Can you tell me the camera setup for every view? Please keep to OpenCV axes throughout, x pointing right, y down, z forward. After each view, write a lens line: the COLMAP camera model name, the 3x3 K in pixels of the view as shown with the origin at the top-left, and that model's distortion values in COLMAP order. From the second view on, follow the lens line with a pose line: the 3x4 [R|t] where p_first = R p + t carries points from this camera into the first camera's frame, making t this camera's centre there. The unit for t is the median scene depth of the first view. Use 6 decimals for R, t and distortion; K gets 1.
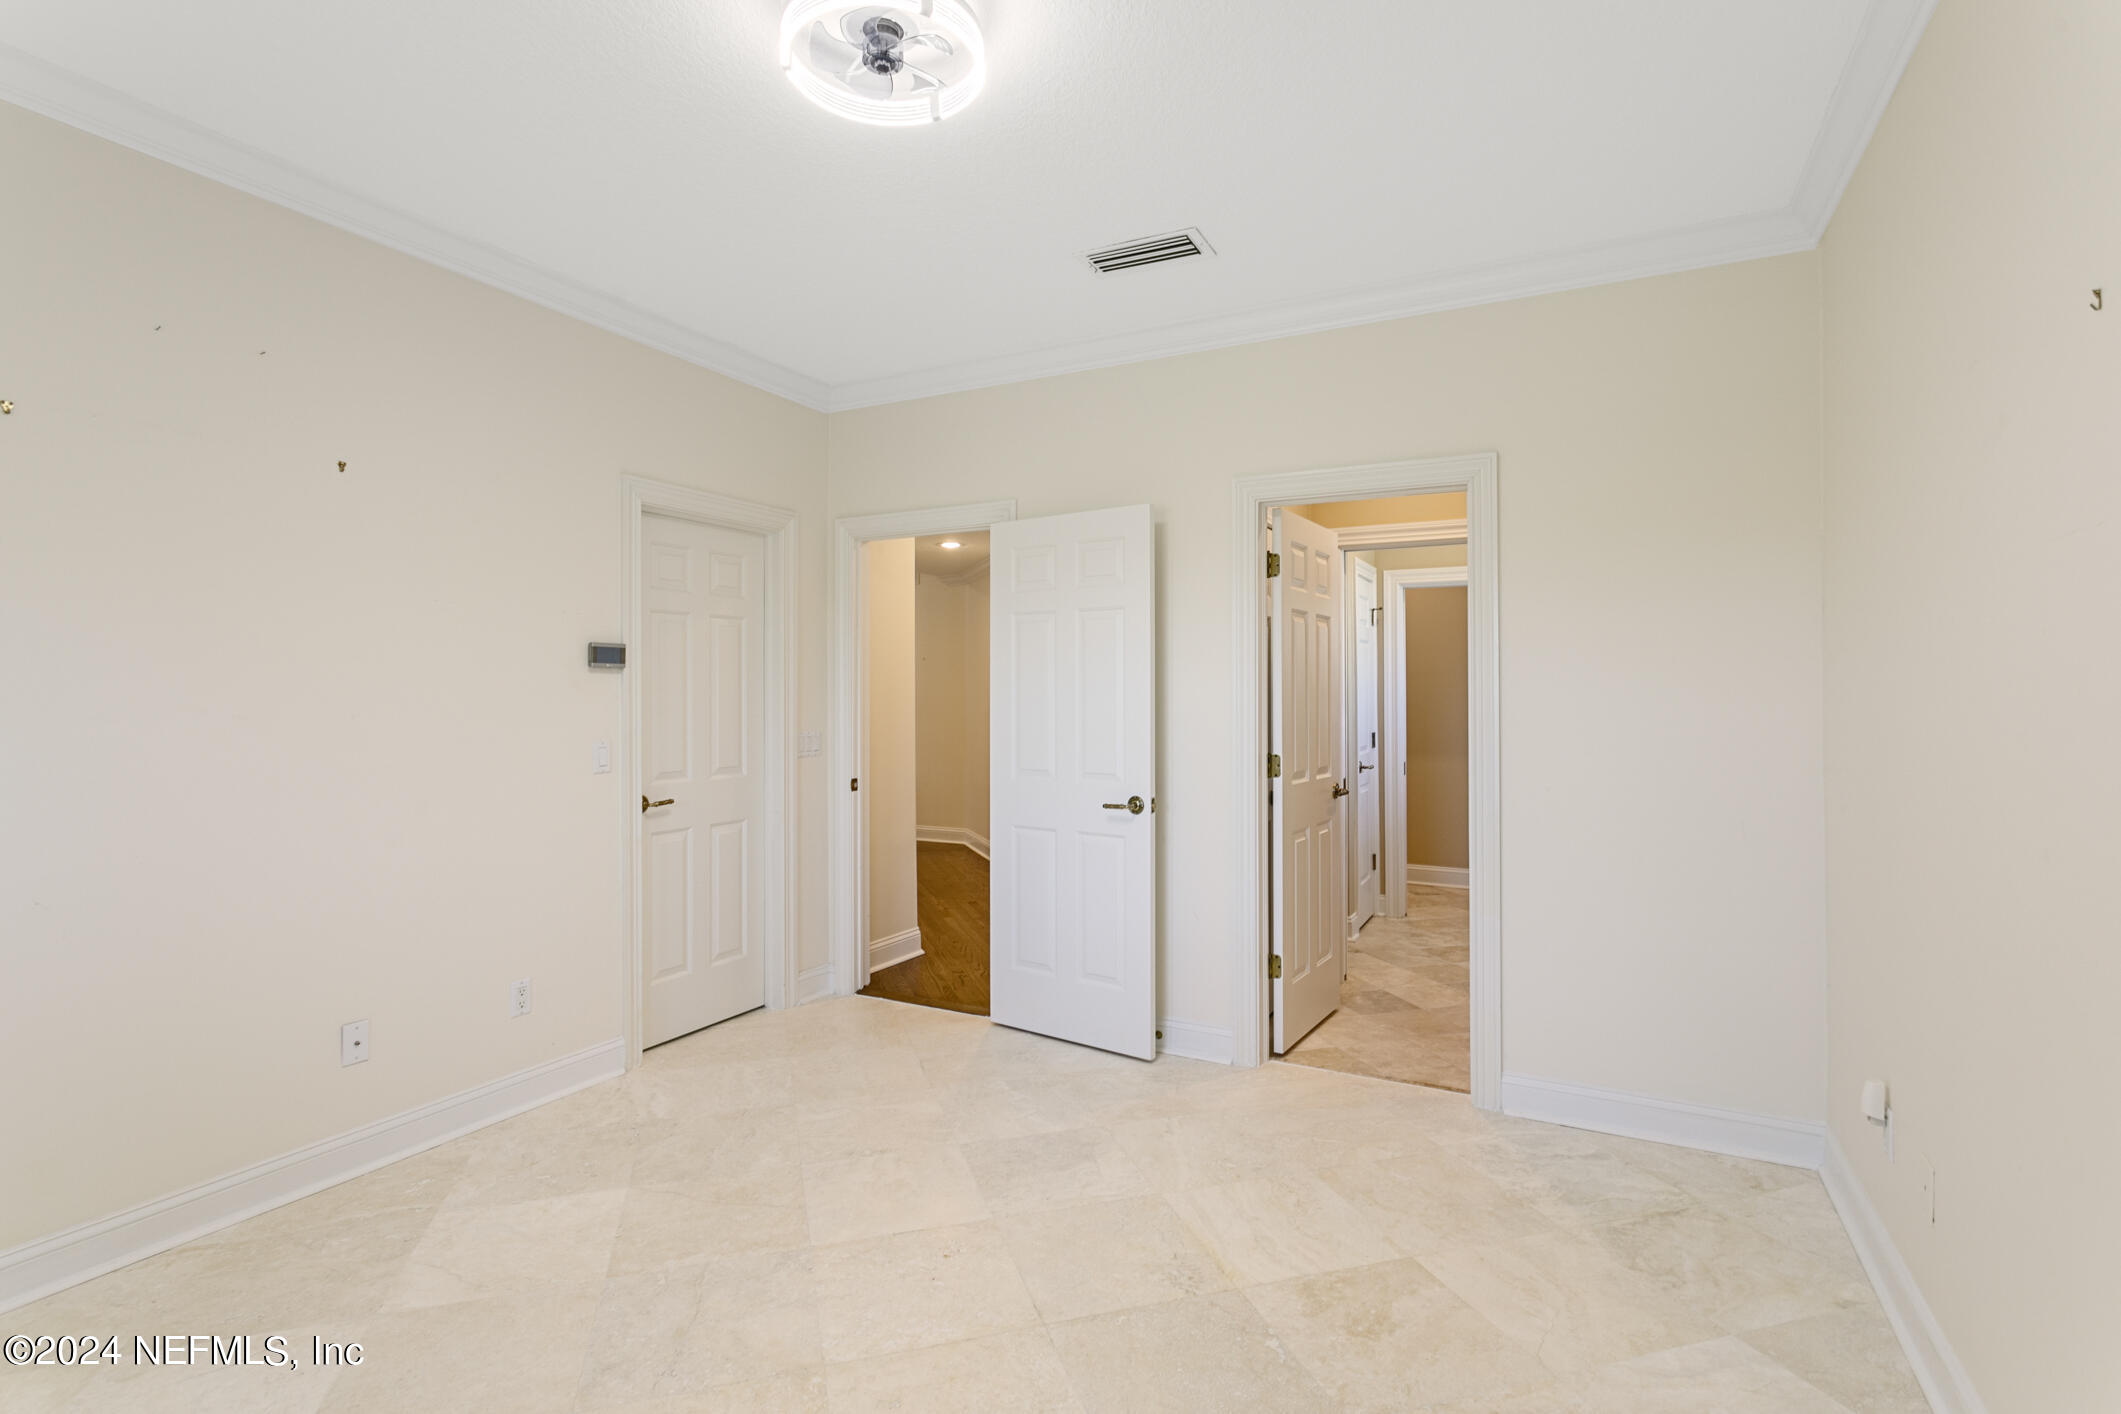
lens RADIAL K [[1009.2, 0, 1054.6], [0, 1009.2, 701.8], [0, 0, 1]] dist [-0.000578, 0.002909]
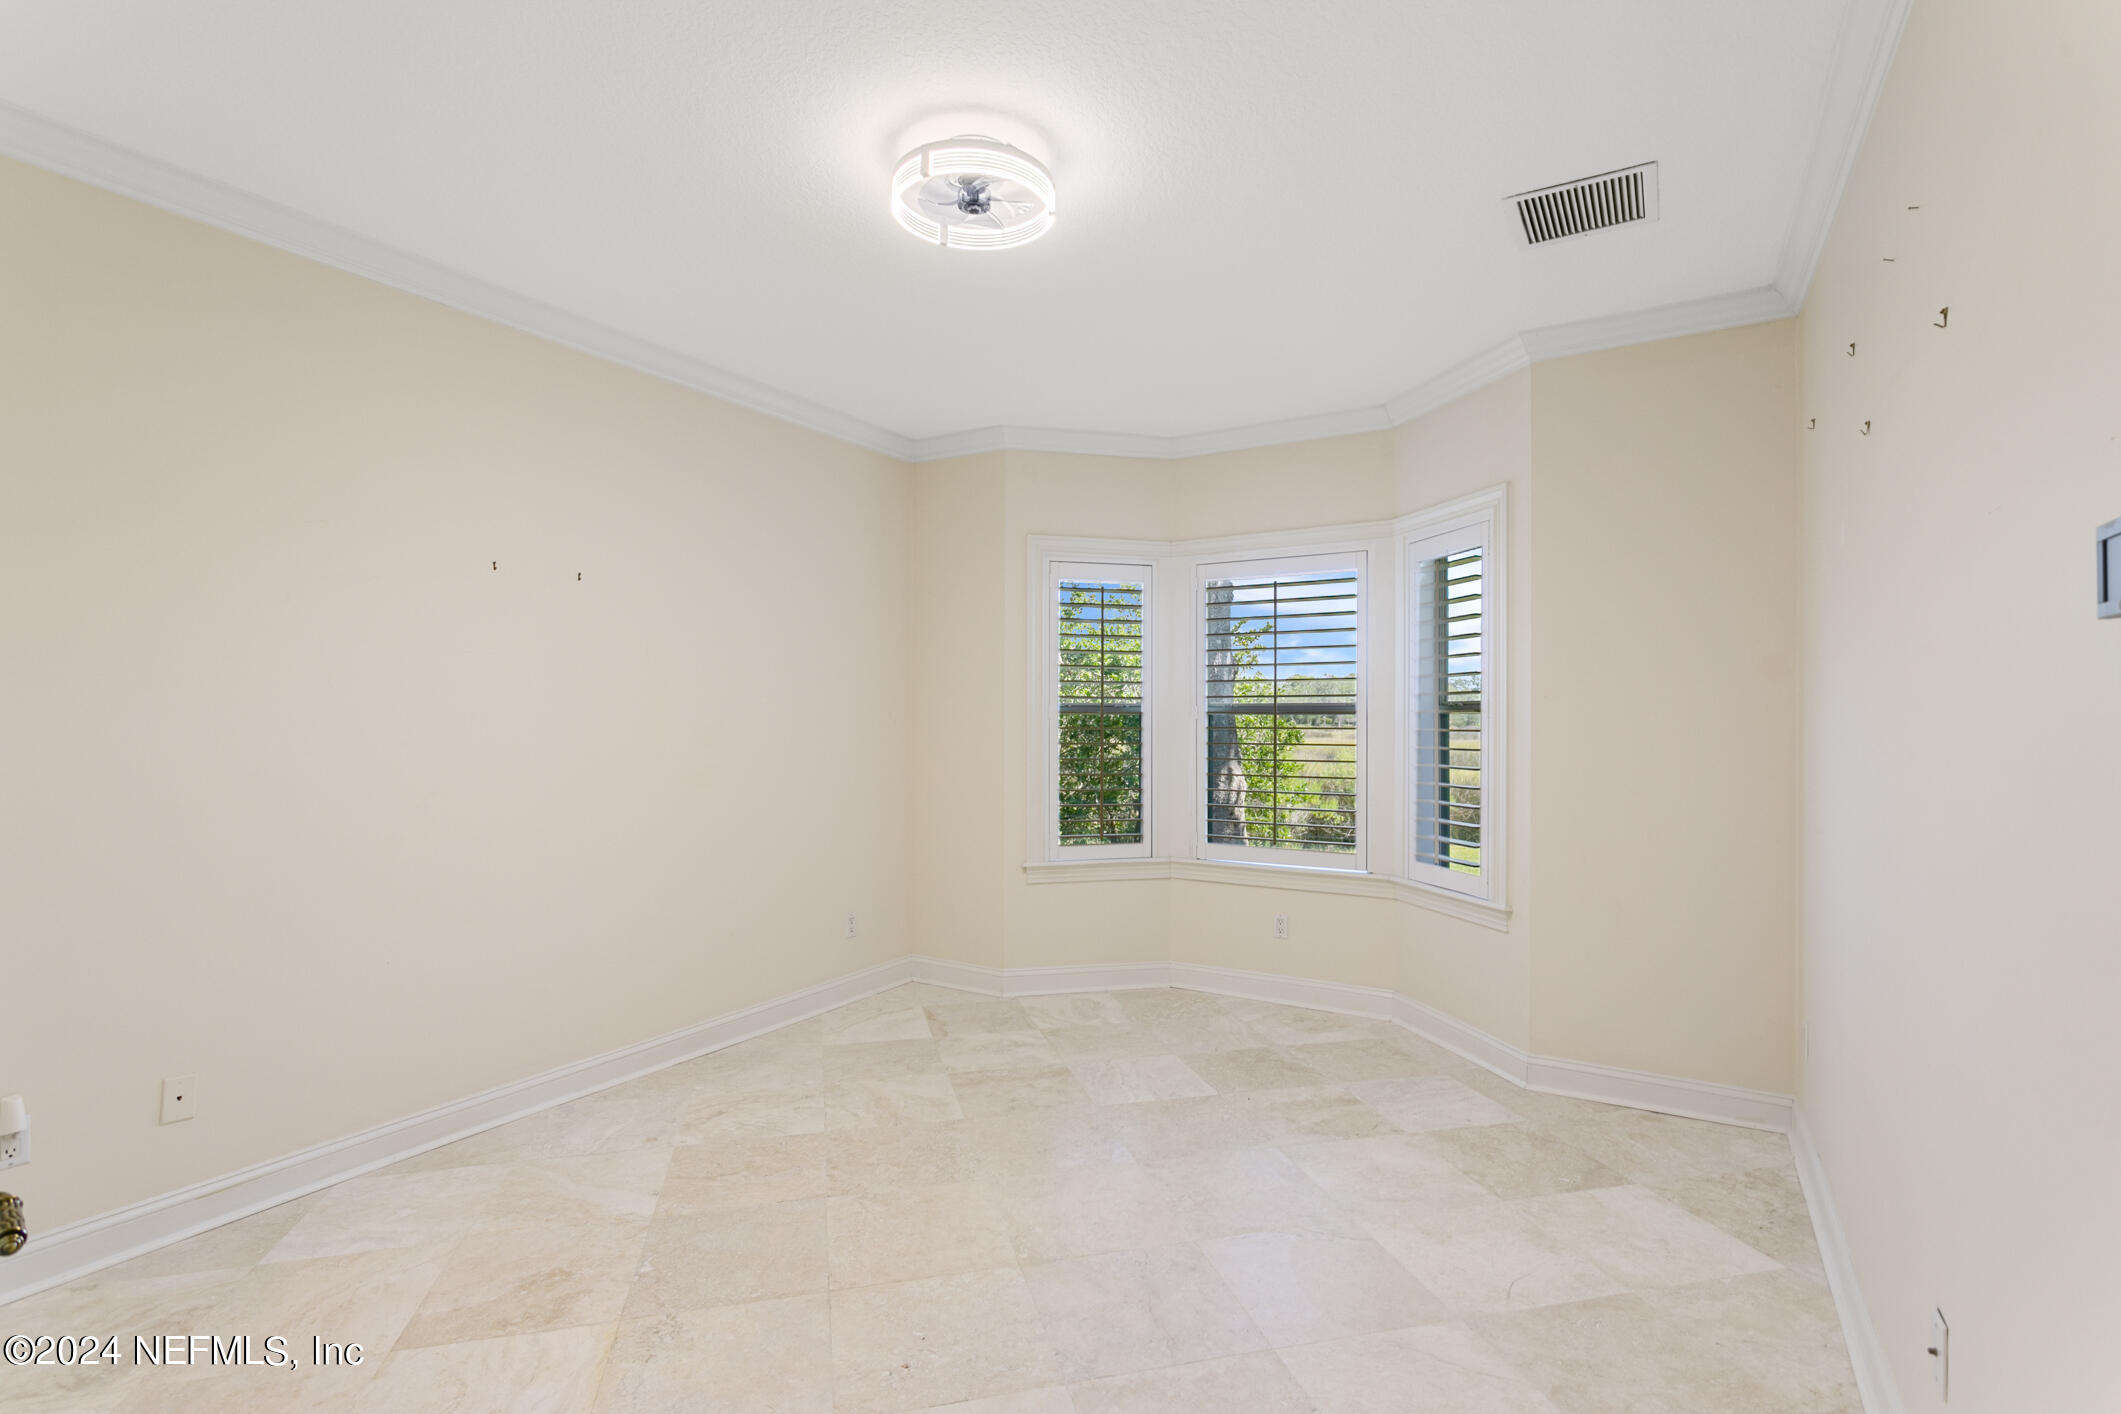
lens RADIAL K [[1009.2, 0, 1061.4], [0, 1009.2, 702.2], [0, 0, 1]] dist [-0.000578, 0.002909]
pose [[-0.998856, 0.000499, 0.047818, -0.308635], [0.000240, 0.999985, -0.005430, -0.021737], [-0.047820, -0.005412, -0.998841, 2.035596]]
